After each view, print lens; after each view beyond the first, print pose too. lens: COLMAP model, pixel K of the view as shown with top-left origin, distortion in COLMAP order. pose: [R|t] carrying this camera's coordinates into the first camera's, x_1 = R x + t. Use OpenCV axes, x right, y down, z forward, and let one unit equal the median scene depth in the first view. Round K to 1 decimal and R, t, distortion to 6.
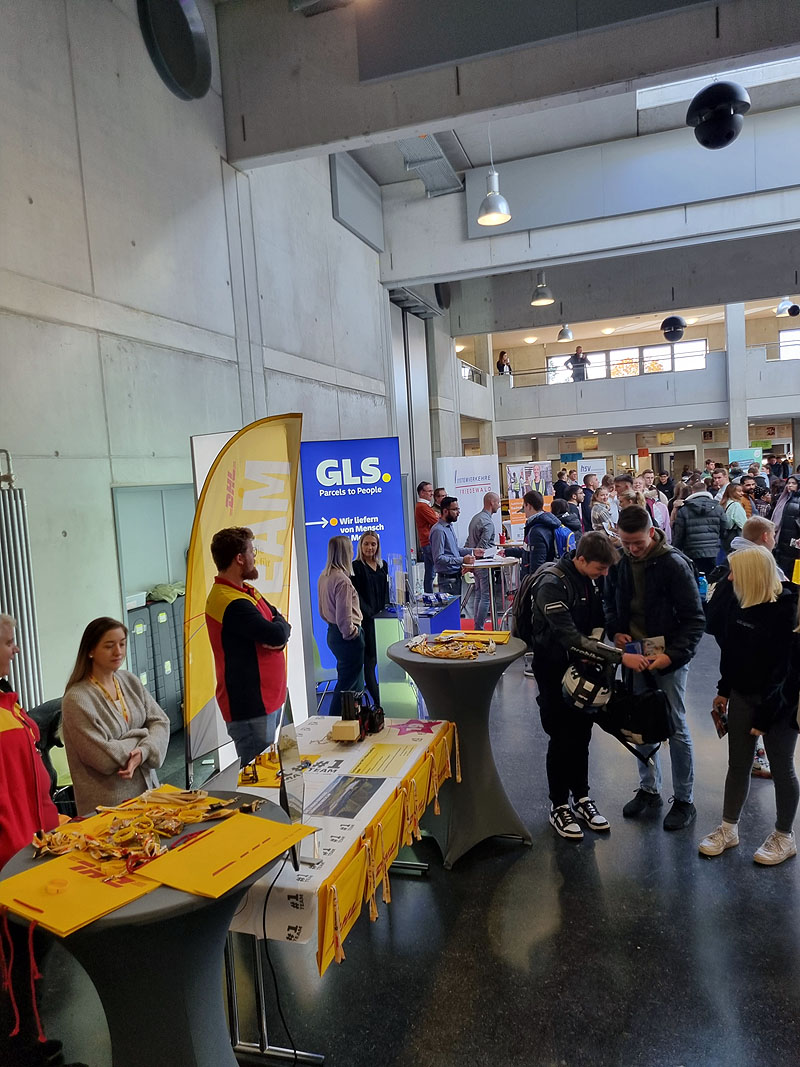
lens RADIAL K [[799.5, 0, 388.8], [0, 799.5, 532.9], [0, 0, 1]] dist [0.042628, -0.018435]
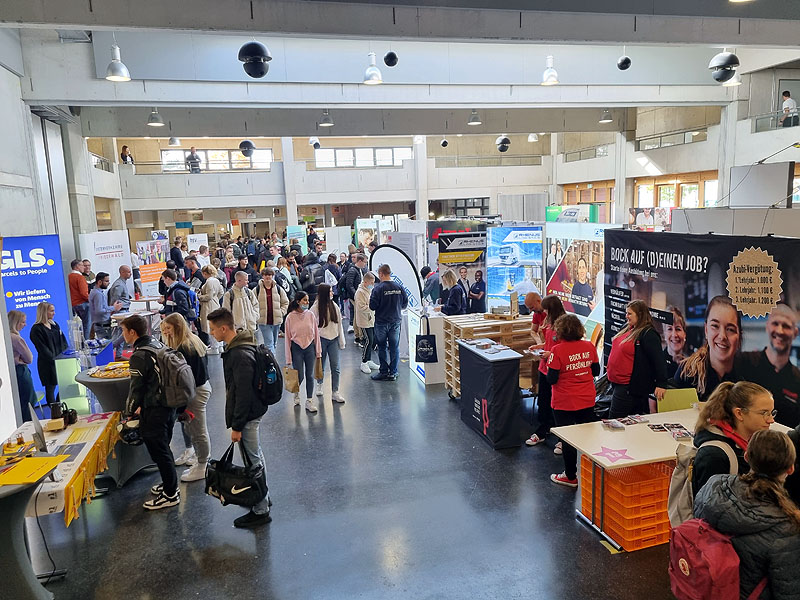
lens RADIAL K [[599.4, 0, 394.1], [0, 599.4, 294.6], [0, 0, 1]] dist [0.042628, -0.018435]
pose [[0.849617, -0.047022, 0.525300, -0.054747], [0.027666, 0.998620, 0.044644, -0.042765], [-0.526674, -0.023398, 0.849745, -0.278185]]
